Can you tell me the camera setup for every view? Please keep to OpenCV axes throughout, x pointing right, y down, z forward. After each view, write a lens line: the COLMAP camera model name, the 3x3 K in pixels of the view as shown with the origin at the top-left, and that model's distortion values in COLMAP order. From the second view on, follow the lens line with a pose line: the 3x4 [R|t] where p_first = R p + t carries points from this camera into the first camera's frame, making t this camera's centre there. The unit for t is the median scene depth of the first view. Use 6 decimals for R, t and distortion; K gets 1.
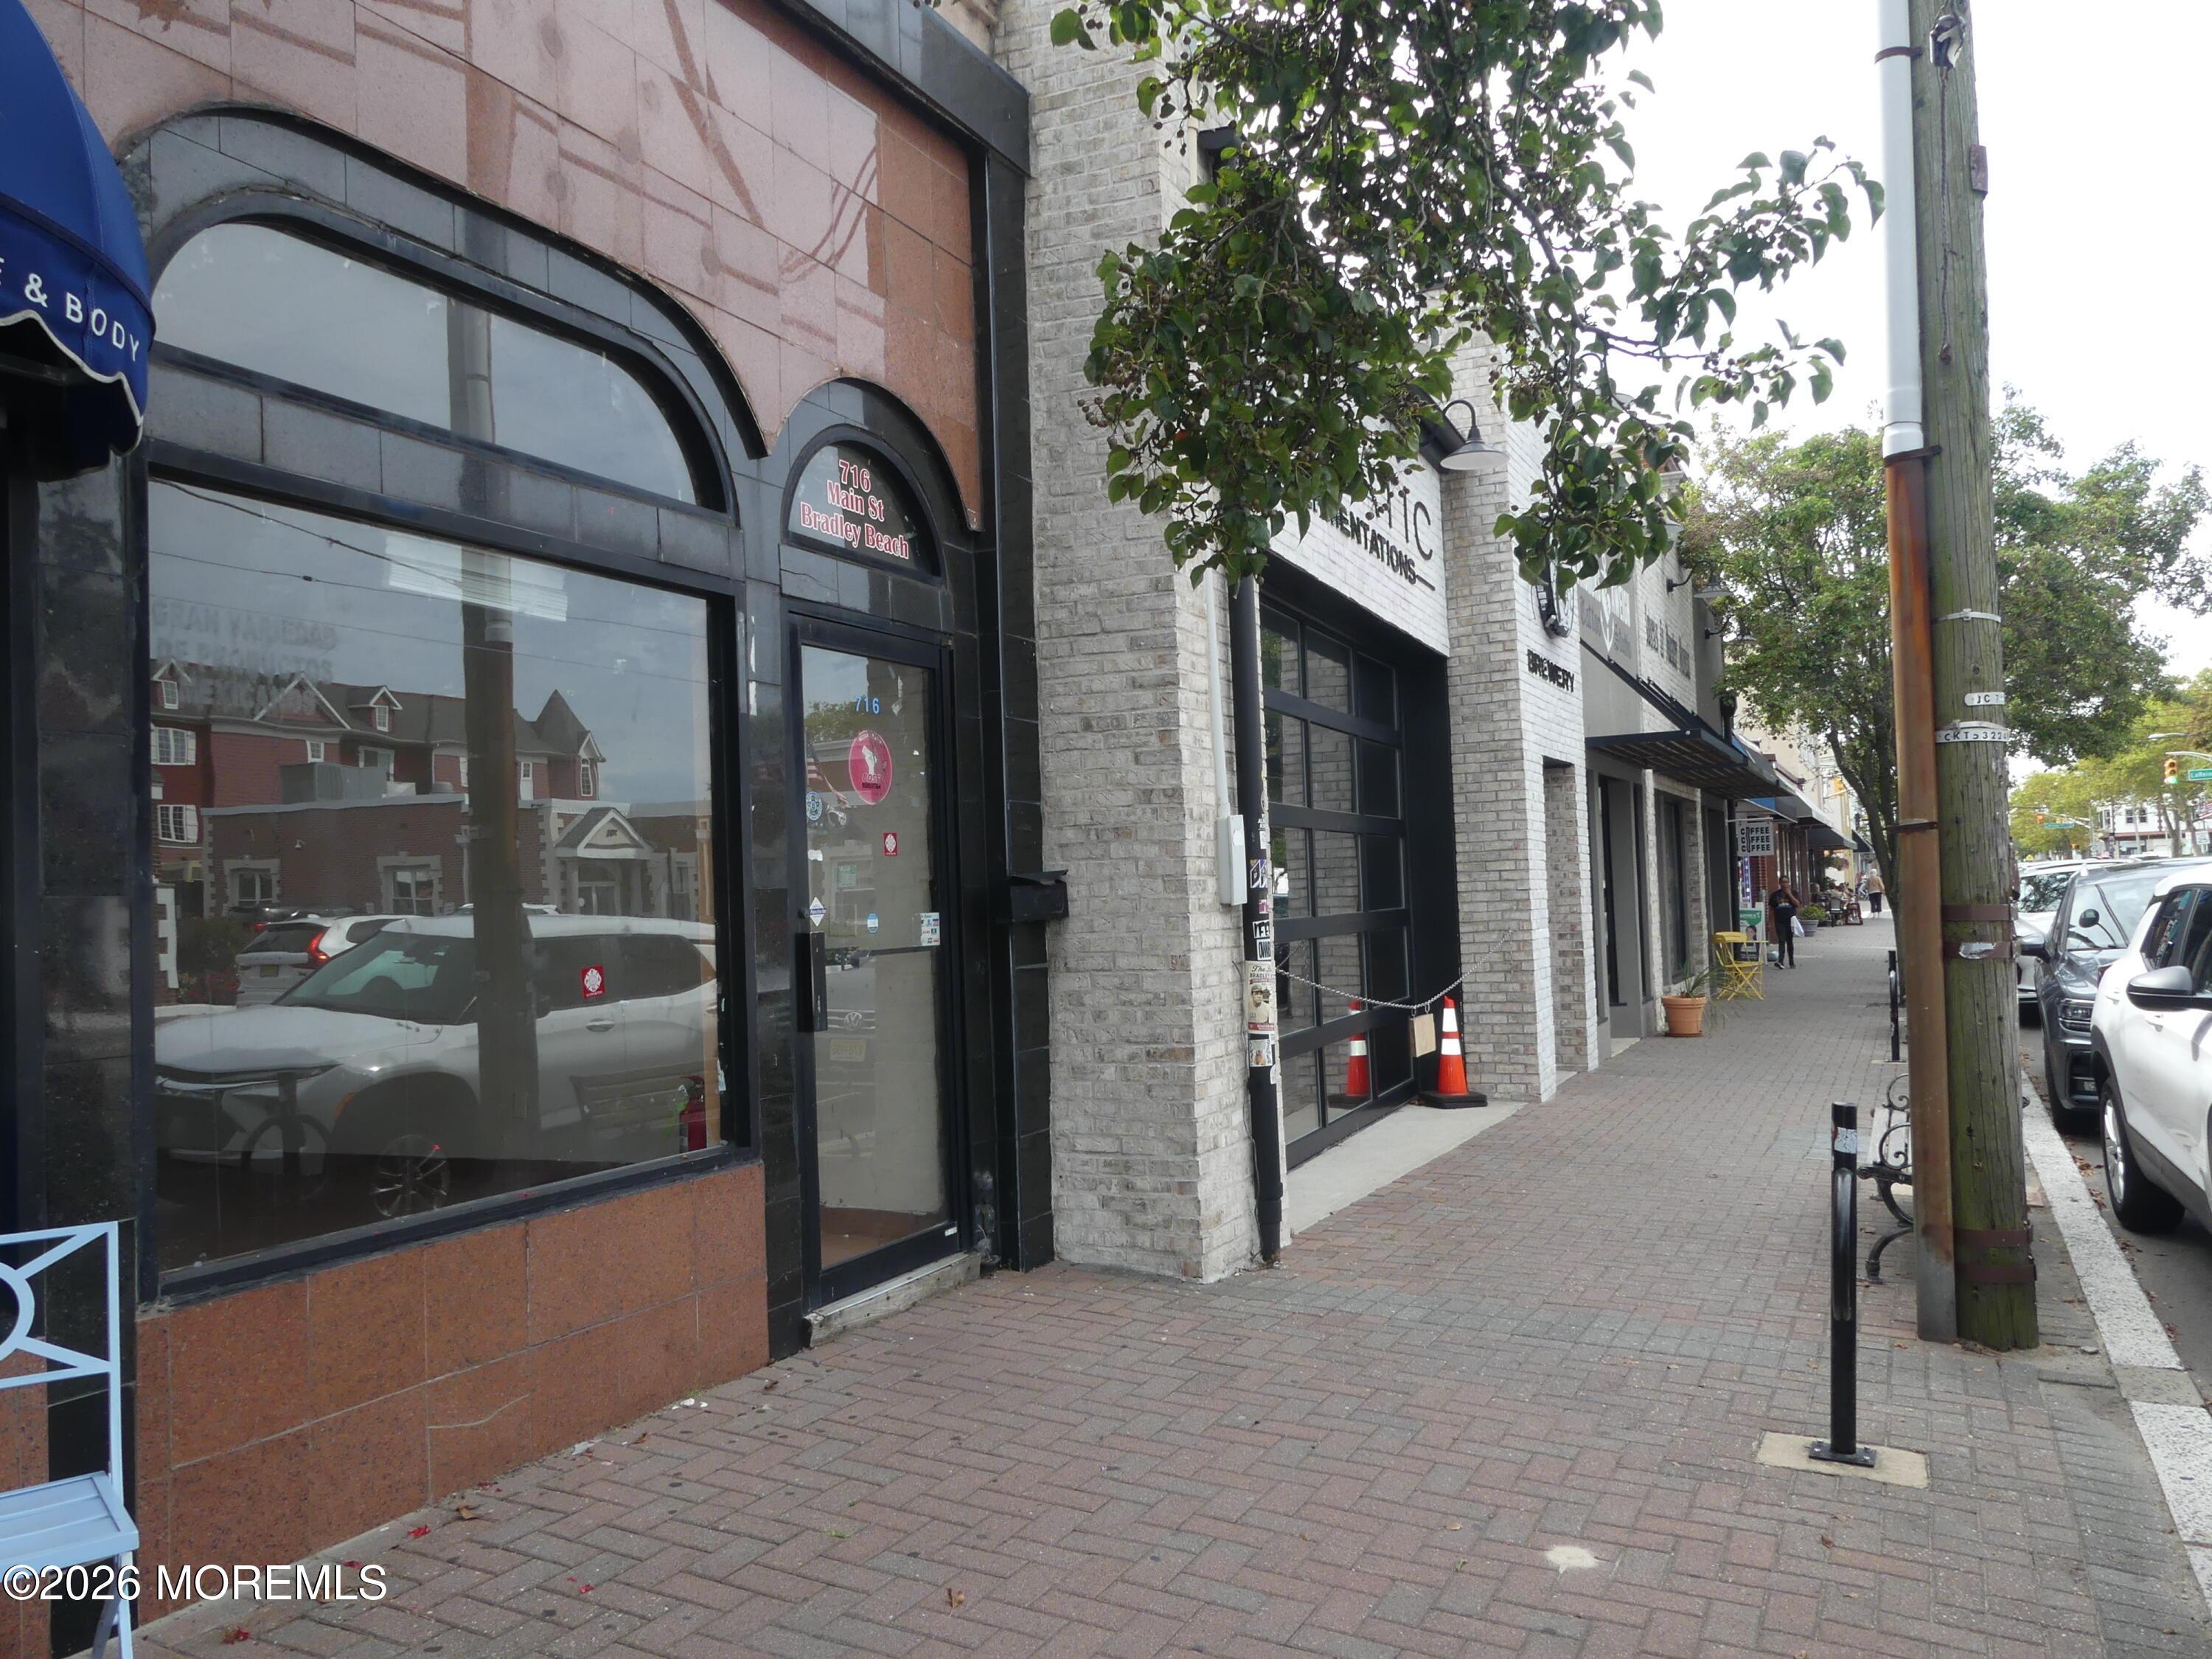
lens RADIAL K [[1664.4, 0, 1107.5], [0, 1664.4, 846.5], [0, 0, 1]] dist [-0.022870, 0.015437]
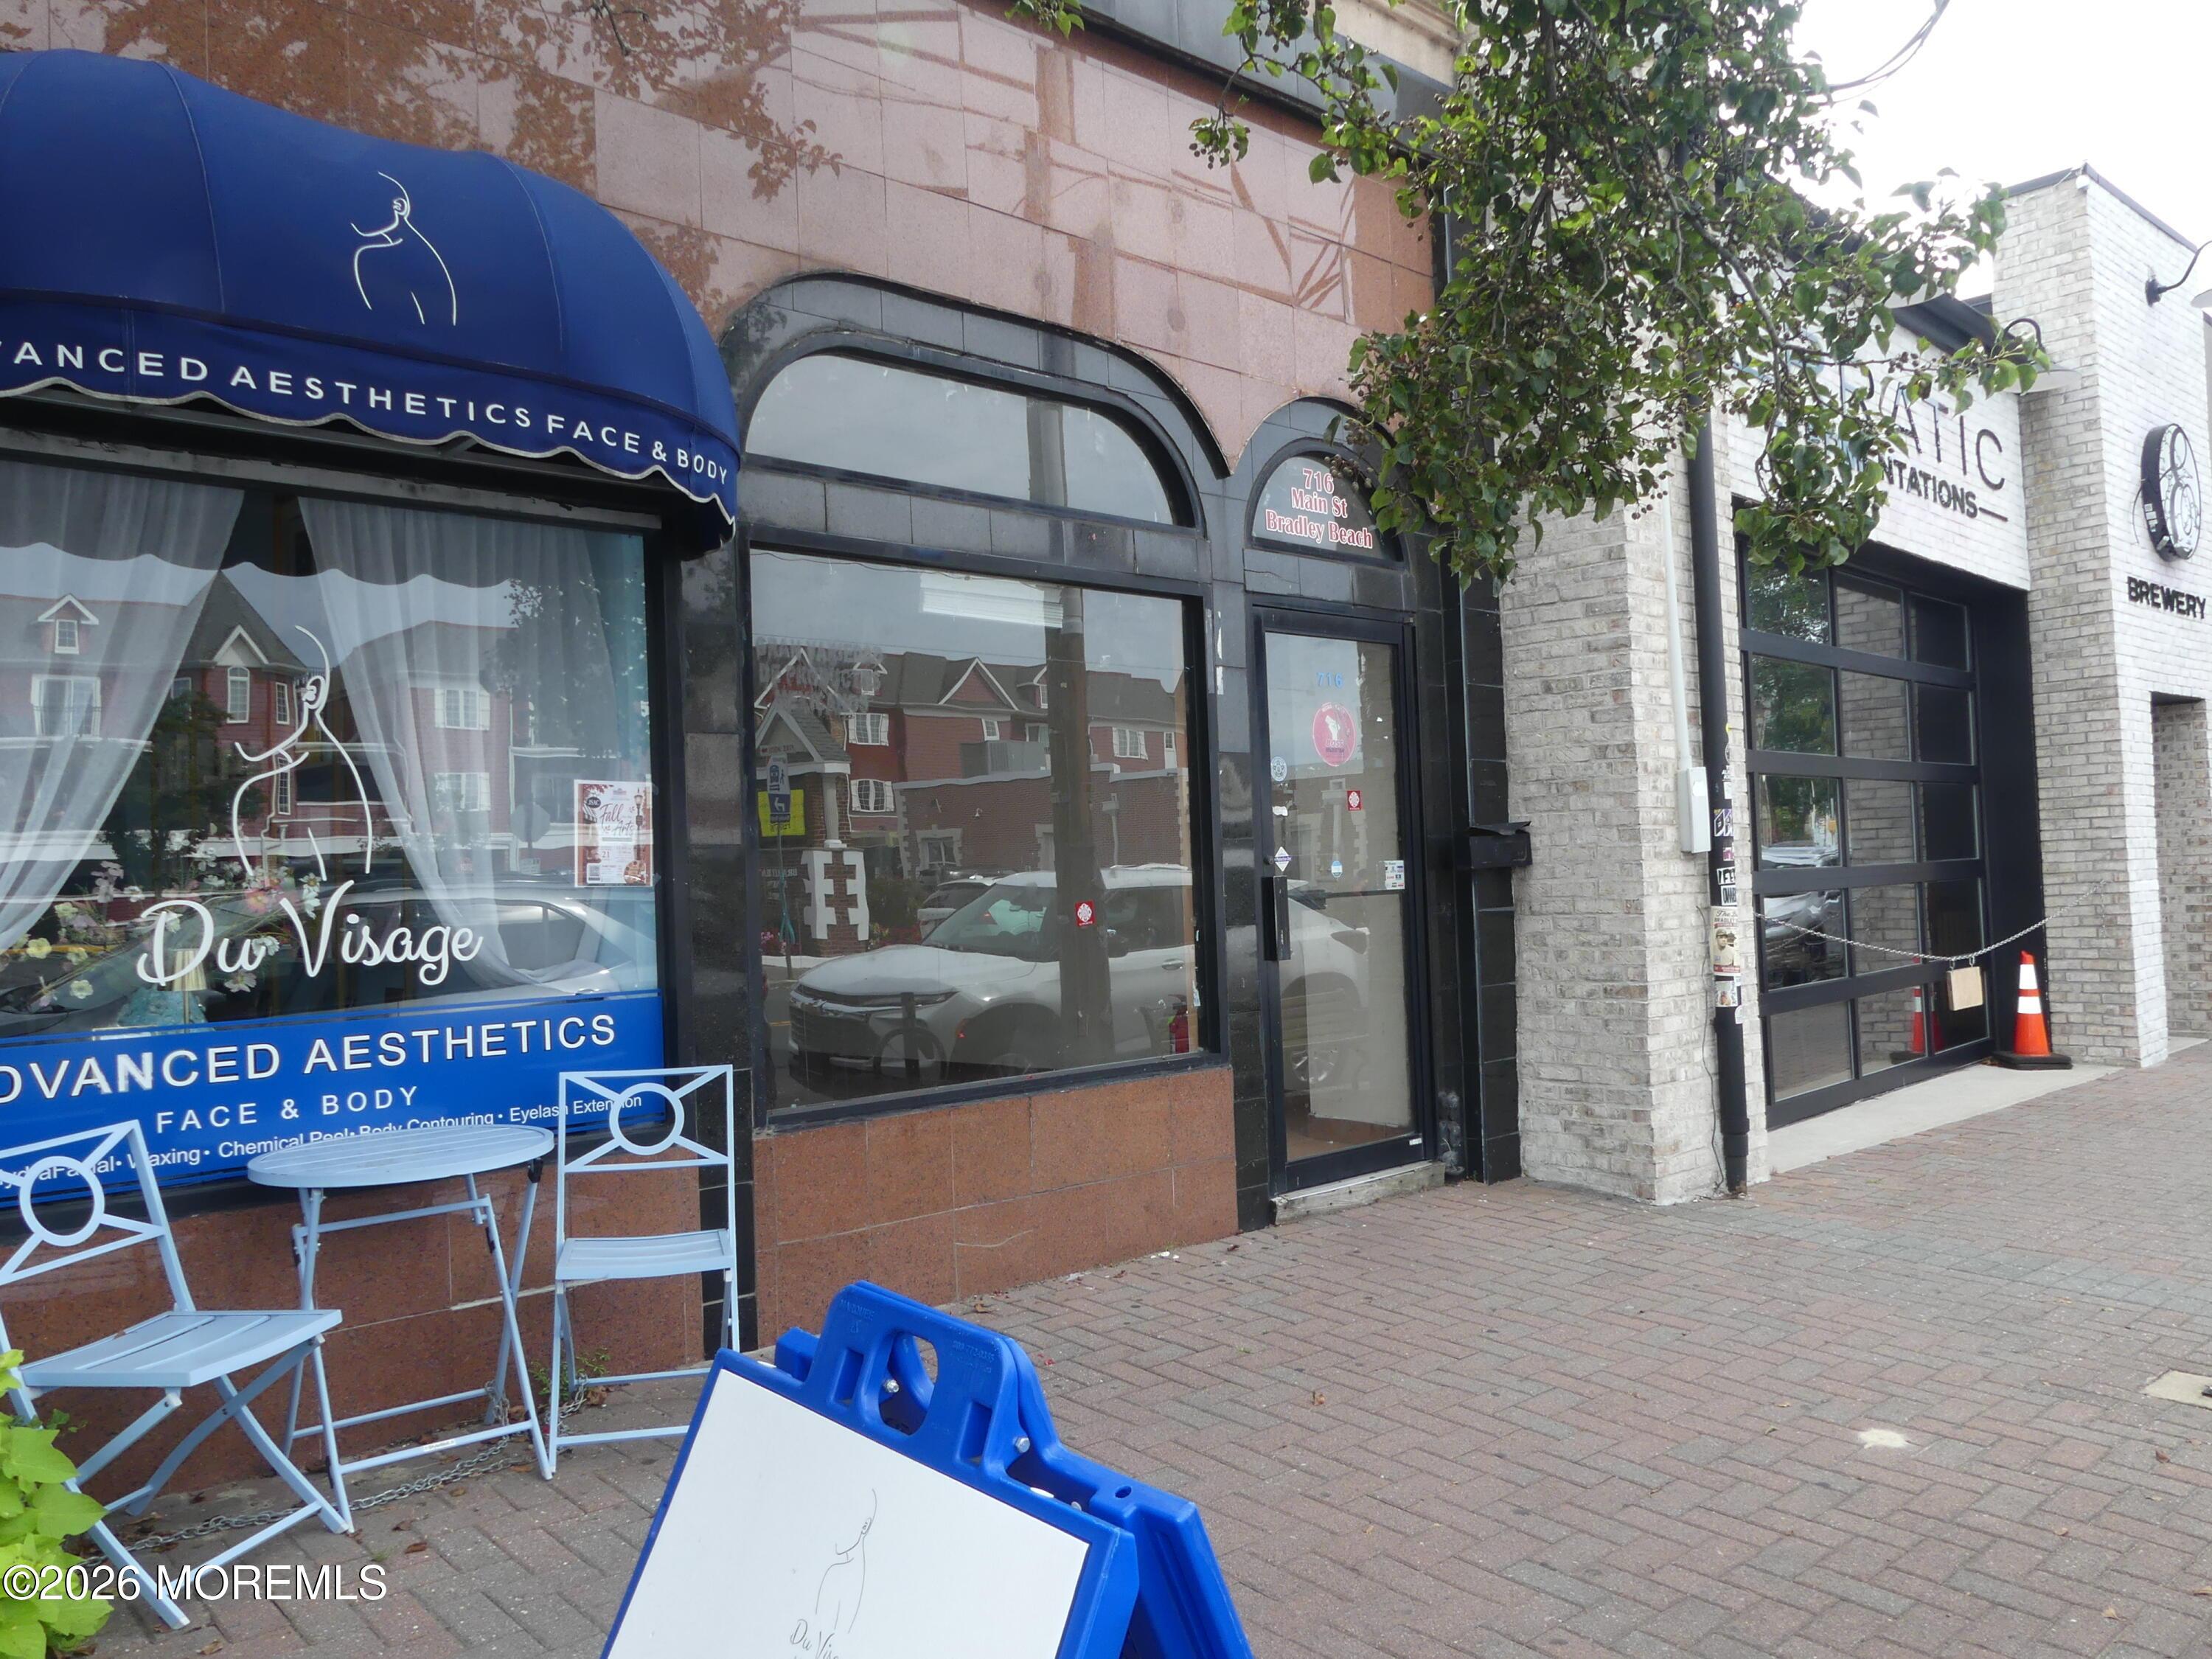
lens RADIAL K [[1664.4, 0, 1107.5], [0, 1664.4, 846.5], [0, 0, 1]] dist [-0.022870, 0.015437]
pose [[0.929644, -0.007007, -0.368394, 0.143192], [0.016332, 0.999620, 0.022201, 0.002244], [0.368098, -0.026656, 0.929405, -0.137853]]
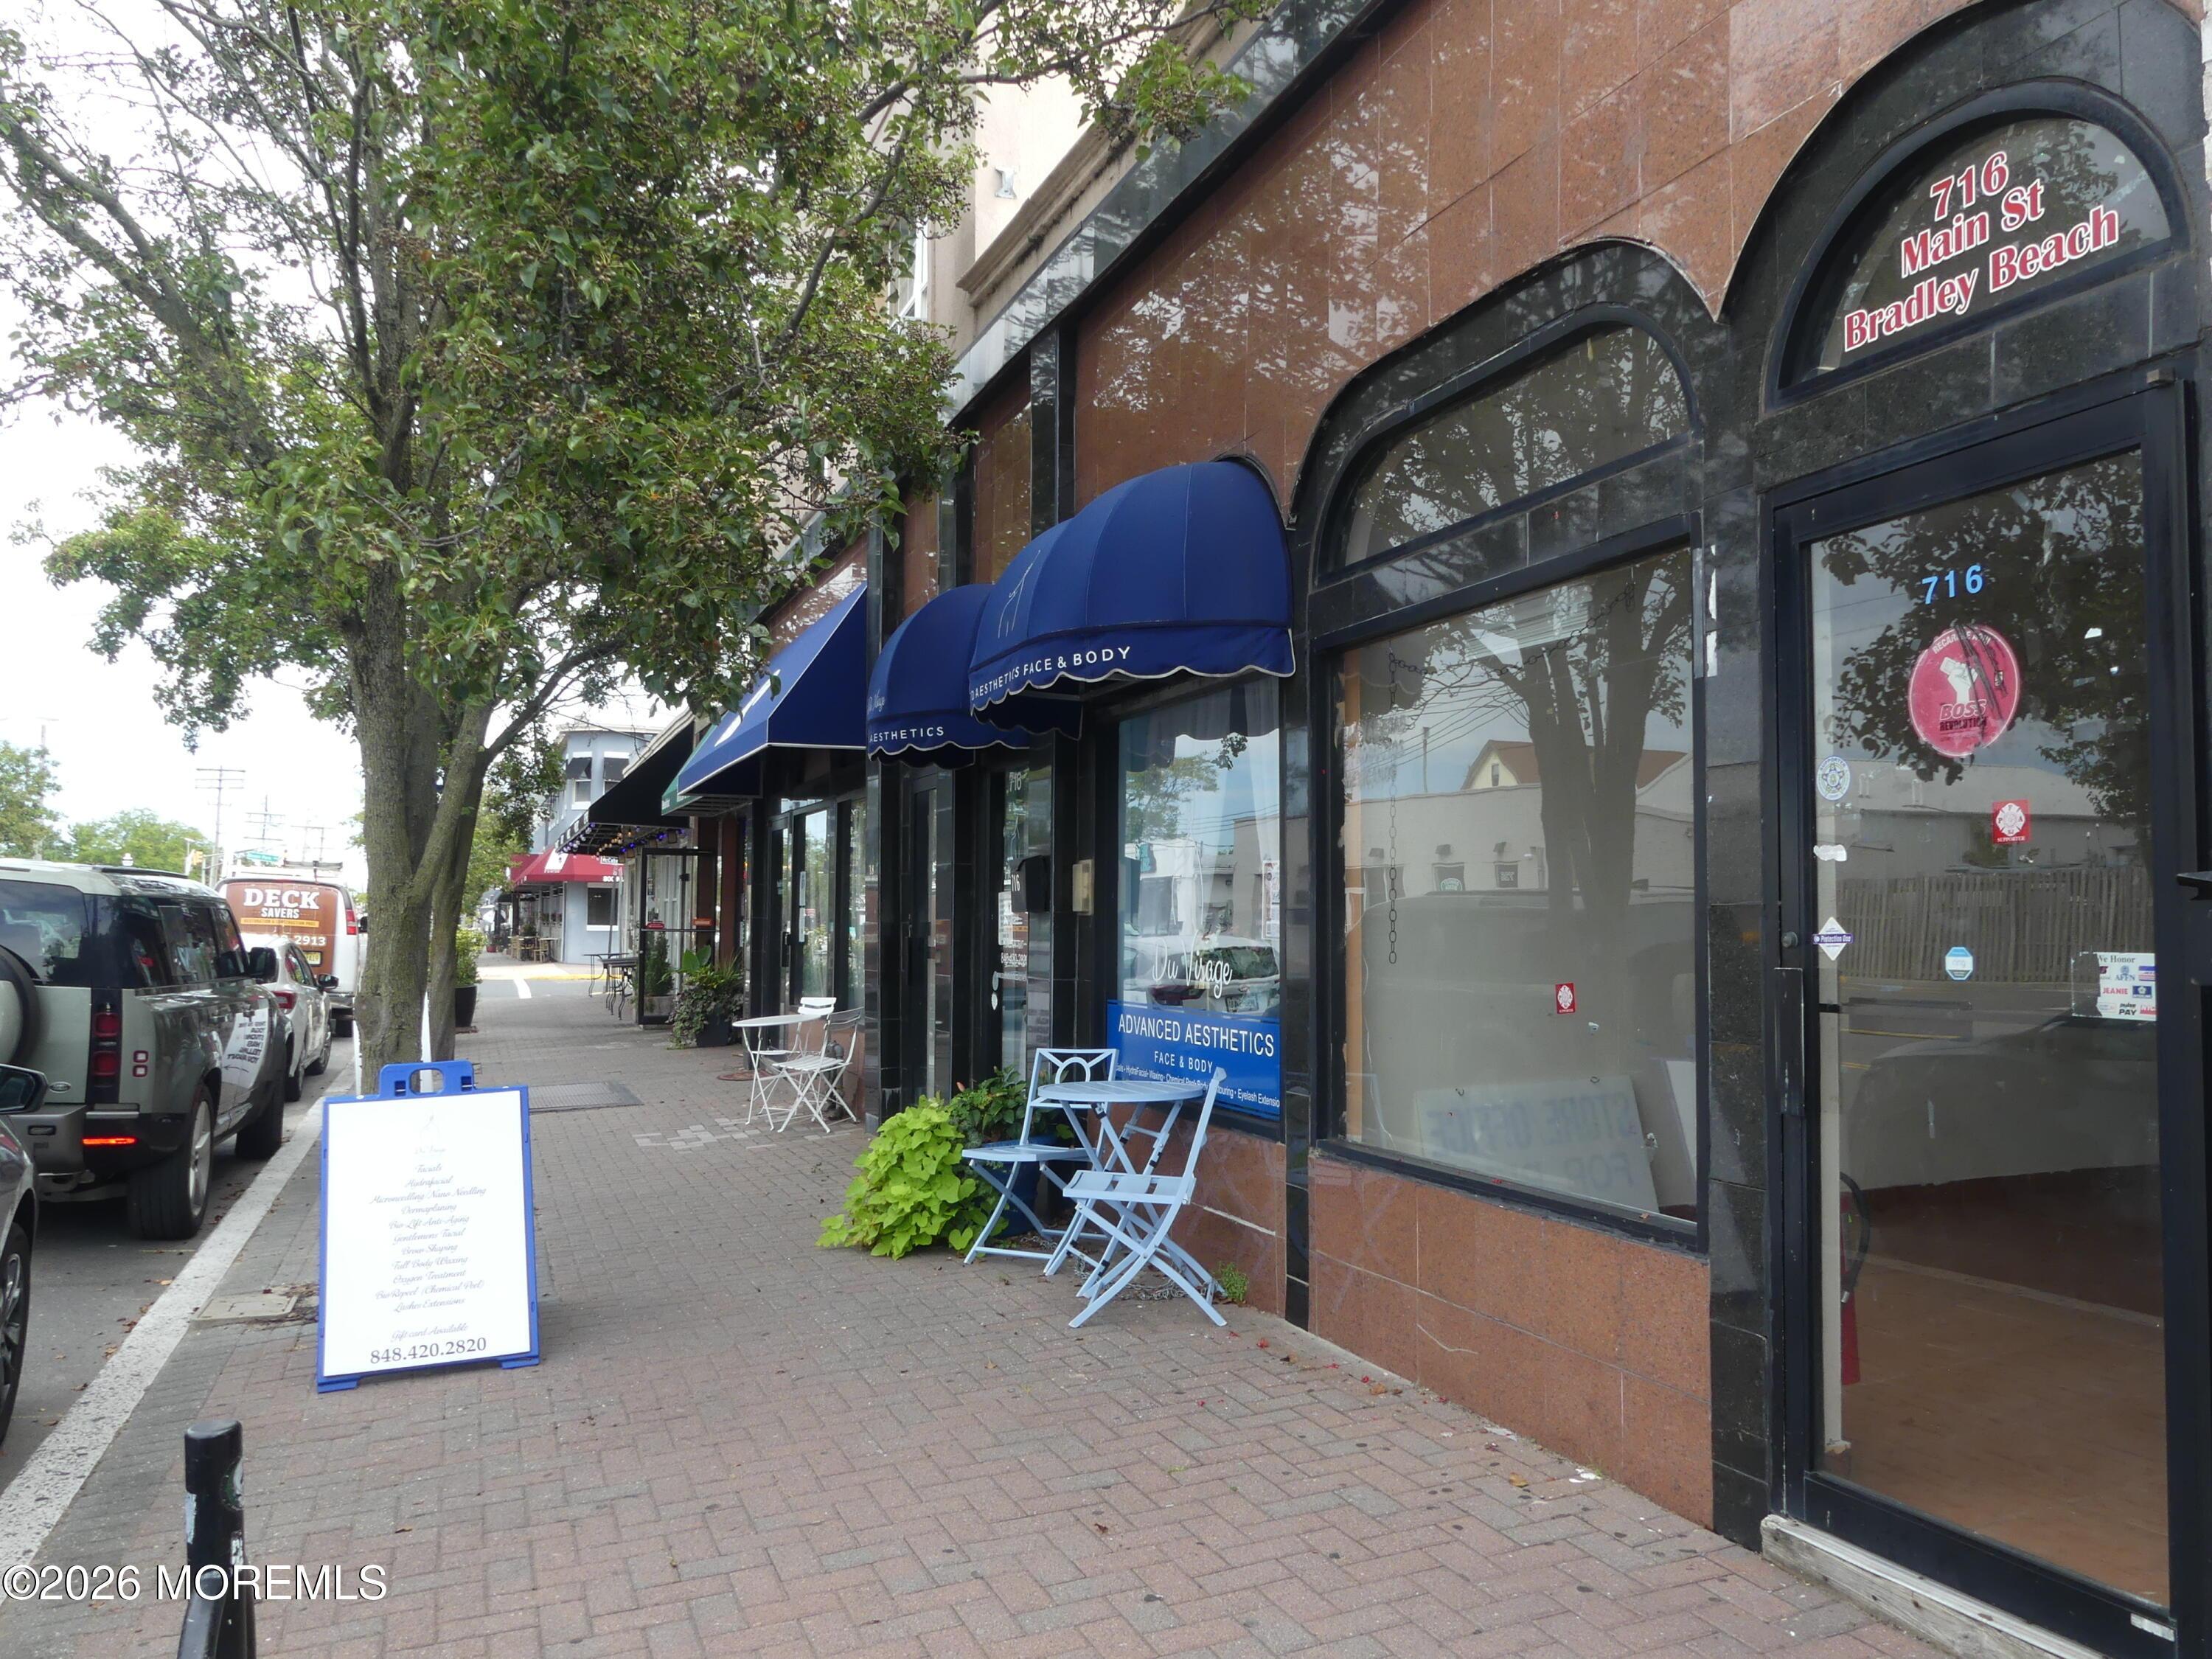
lens RADIAL K [[1664.4, 0, 1107.5], [0, 1664.4, 846.5], [0, 0, 1]] dist [-0.022870, 0.015437]
pose [[-0.677996, -0.002290, -0.735062, 0.502745], [0.044022, 0.998074, -0.043714, 0.018654], [0.733747, -0.061997, -0.676589, 1.231813]]
